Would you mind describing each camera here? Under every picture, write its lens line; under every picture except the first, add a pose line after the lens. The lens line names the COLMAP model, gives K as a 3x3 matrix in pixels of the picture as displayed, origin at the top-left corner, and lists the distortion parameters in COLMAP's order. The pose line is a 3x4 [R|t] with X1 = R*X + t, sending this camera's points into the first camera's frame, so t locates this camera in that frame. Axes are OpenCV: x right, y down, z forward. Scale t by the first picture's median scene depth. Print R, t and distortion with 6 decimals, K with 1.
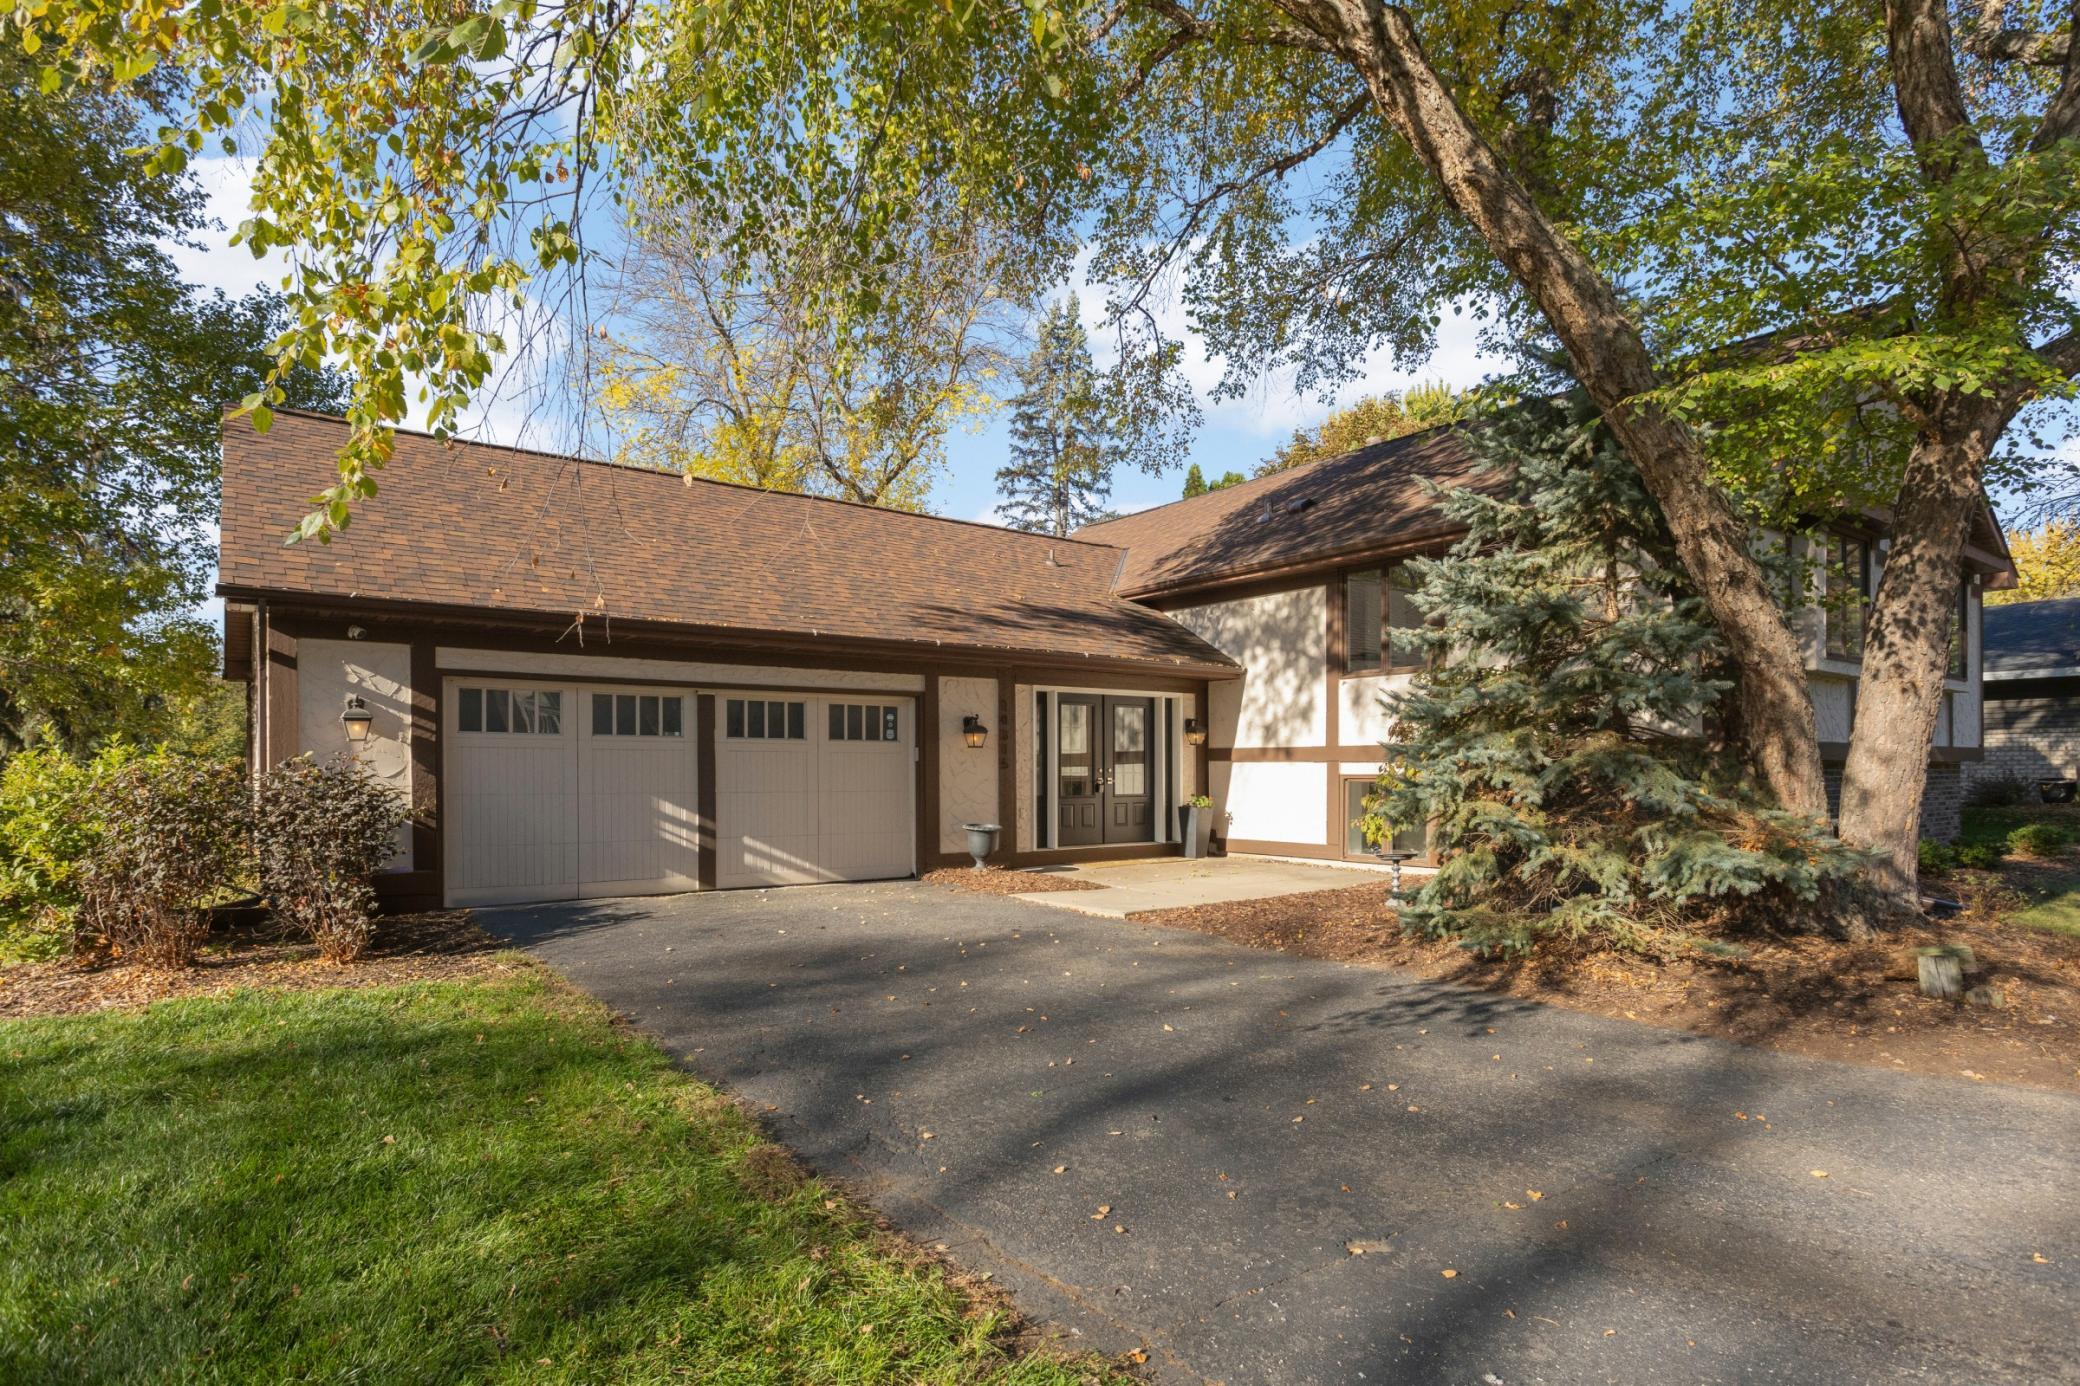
lens RADIAL K [[1074.9, 0, 1040.6], [0, 1074.9, 792.6], [0, 0, 1]] dist [-0.028952, -0.000020]
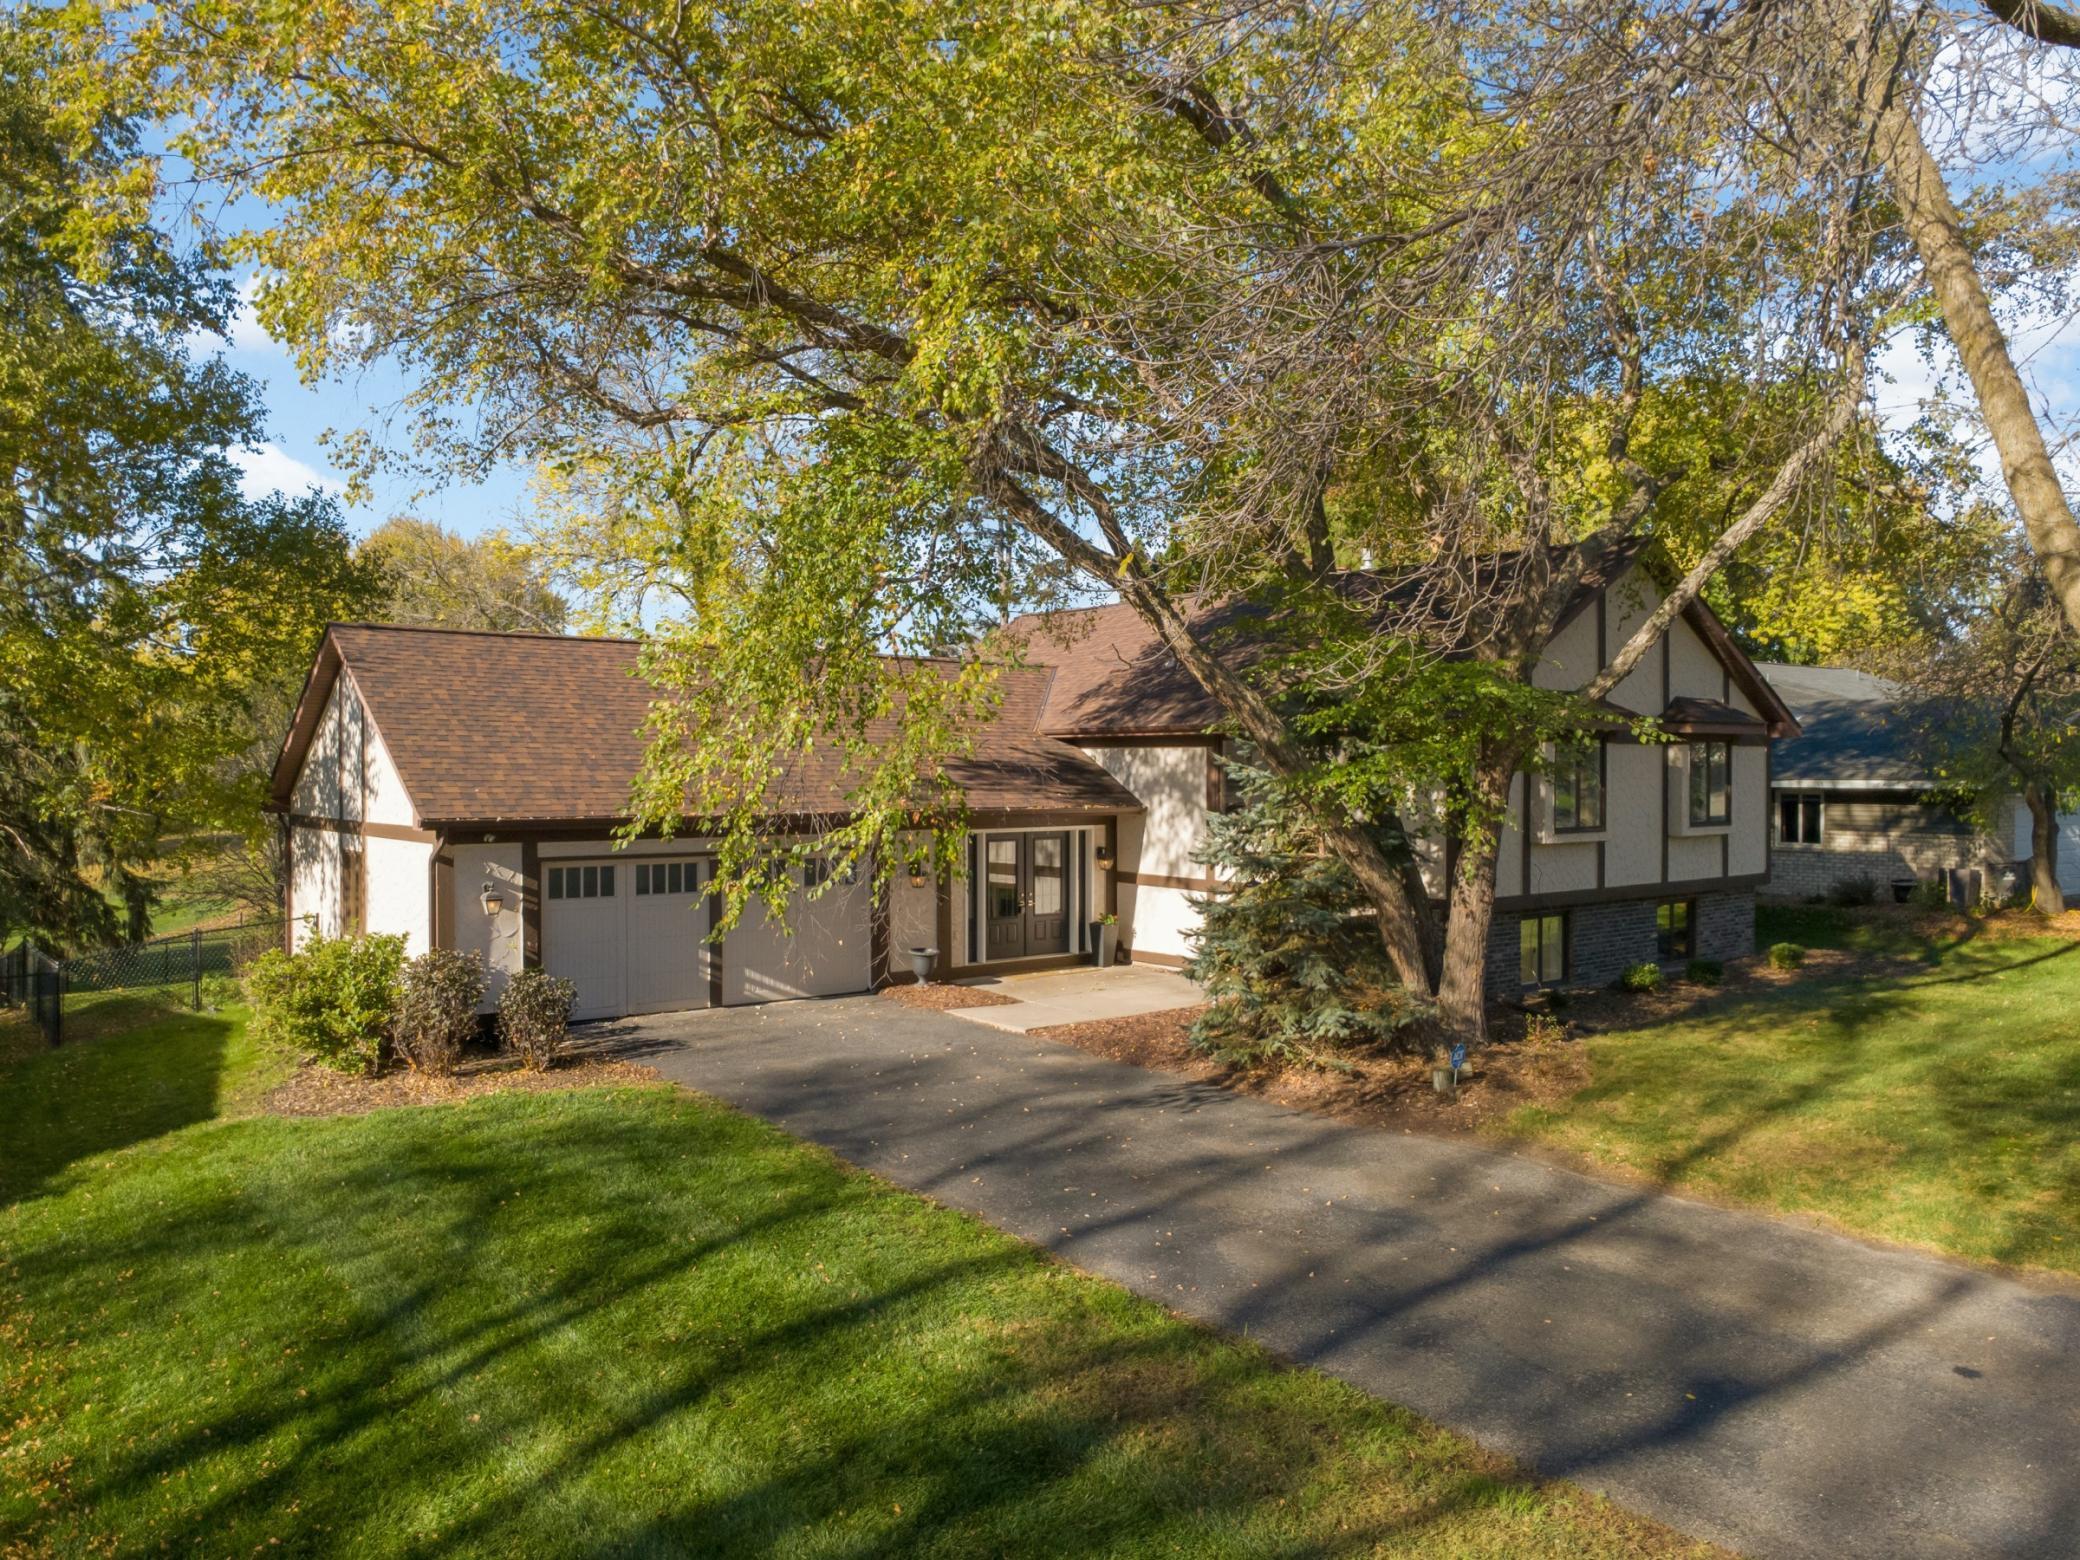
lens RADIAL K [[1479.8, 0, 1040.0], [0, 1479.8, 780.0], [0, 0, 1]] dist [-0.002089, -0.001436]
pose [[0.999511, 0.005602, 0.030777, 0.024791], [-0.005406, 0.999965, -0.006457, -0.143251], [-0.030812, 0.006287, 0.999505, -0.664795]]
